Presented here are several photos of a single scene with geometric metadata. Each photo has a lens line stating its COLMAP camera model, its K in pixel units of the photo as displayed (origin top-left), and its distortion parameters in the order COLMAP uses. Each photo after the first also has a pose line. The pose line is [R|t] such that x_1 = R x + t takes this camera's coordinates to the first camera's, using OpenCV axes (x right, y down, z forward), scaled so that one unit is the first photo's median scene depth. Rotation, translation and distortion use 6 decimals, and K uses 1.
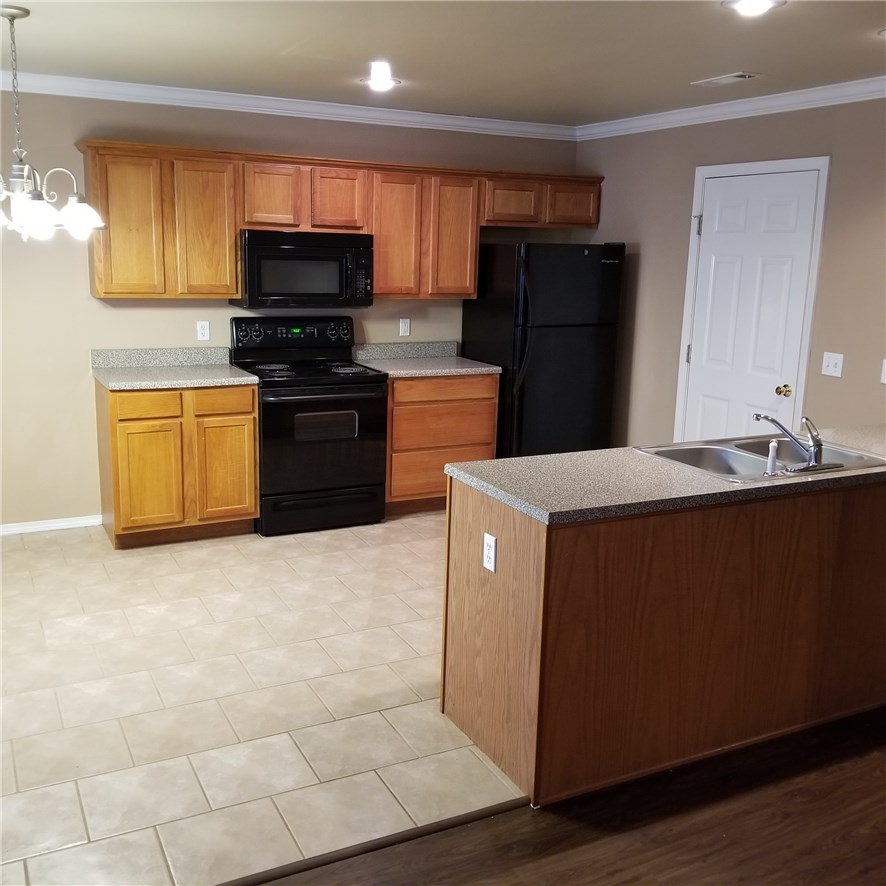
lens RADIAL K [[925.2, 0, 443.4], [0, 925.2, 433.0], [0, 0, 1]] dist [0.099842, -0.186394]
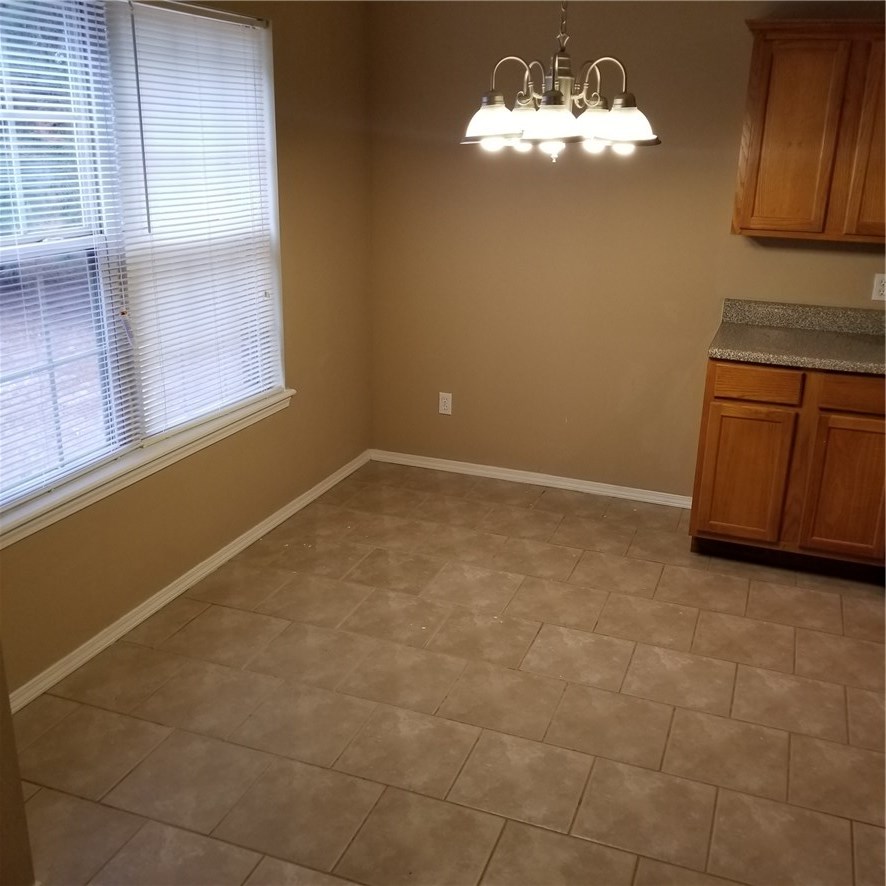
lens RADIAL K [[925.2, 0, 443.4], [0, 925.2, 433.0], [0, 0, 1]] dist [0.099842, -0.186394]
pose [[0.674761, 0.216850, -0.705460, 0.051097], [-0.154361, 0.976186, 0.152424, -0.066678], [0.721713, 0.006046, 0.692166, 0.300778]]
